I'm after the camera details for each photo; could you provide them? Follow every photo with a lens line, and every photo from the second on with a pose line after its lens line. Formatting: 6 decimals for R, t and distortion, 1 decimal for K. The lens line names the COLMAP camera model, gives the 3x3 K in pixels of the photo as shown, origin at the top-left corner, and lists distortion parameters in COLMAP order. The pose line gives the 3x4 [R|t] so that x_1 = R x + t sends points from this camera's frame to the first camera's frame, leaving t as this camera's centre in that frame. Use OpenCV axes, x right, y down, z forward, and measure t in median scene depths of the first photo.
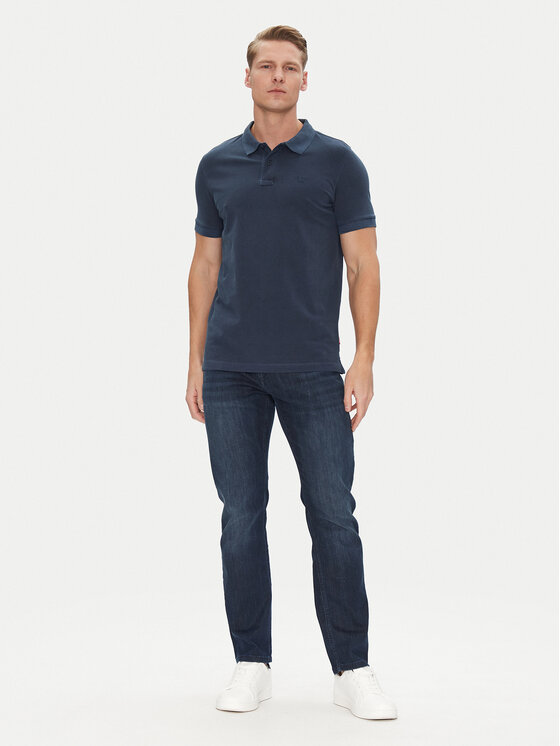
lens RADIAL K [[1150.7, 0, 280.0], [0, 1150.7, 373.0], [0, 0, 1]] dist [-0.169581, -0.037196]
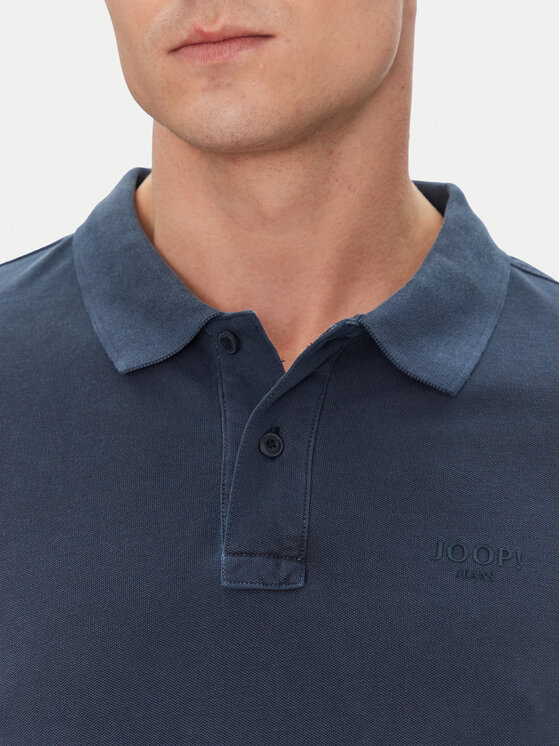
lens RADIAL K [[2222.2, 0, 280.0], [0, 2222.2, 373.0], [0, 0, 1]] dist [0.019976, 0.141252]
pose [[0.982096, 0.036075, 0.184893, -0.063673], [-0.005646, 0.986688, -0.162526, -0.140822], [-0.188295, 0.158572, 0.969227, 0.688339]]
